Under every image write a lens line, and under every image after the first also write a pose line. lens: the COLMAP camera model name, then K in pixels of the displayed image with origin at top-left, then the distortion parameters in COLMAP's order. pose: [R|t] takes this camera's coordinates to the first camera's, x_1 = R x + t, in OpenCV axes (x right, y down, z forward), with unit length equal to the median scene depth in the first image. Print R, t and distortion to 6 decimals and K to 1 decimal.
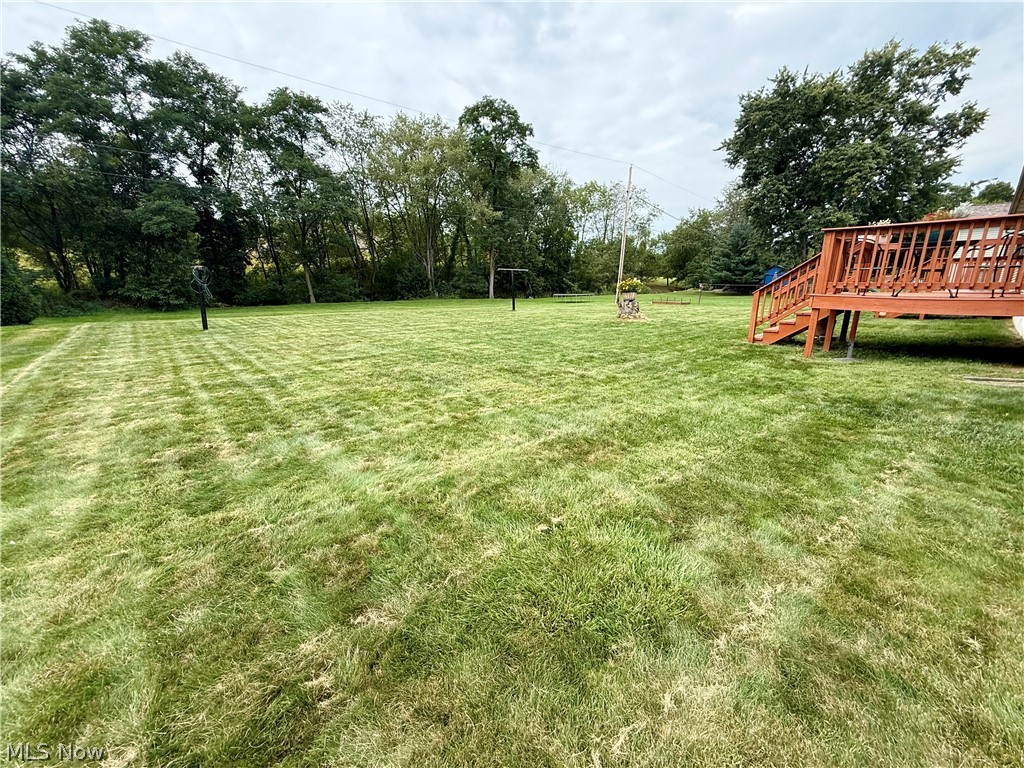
lens RADIAL K [[406.5, 0, 507.4], [0, 406.5, 380.3], [0, 0, 1]] dist [0.002048, -0.001102]
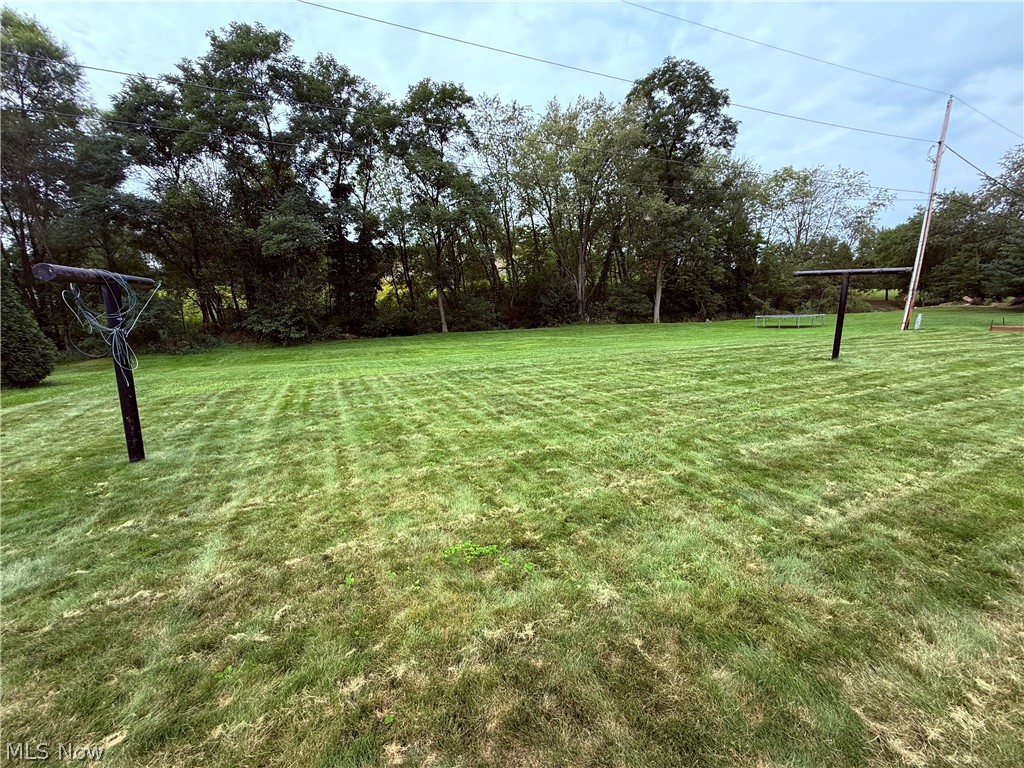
lens RADIAL K [[406.5, 0, 505.3], [0, 406.5, 380.7], [0, 0, 1]] dist [0.002048, -0.001102]
pose [[0.957604, 0.028677, -0.286658, -0.107538], [-0.042178, 0.998267, -0.041032, -0.057123], [0.284984, 0.051383, 0.957154, 0.221854]]
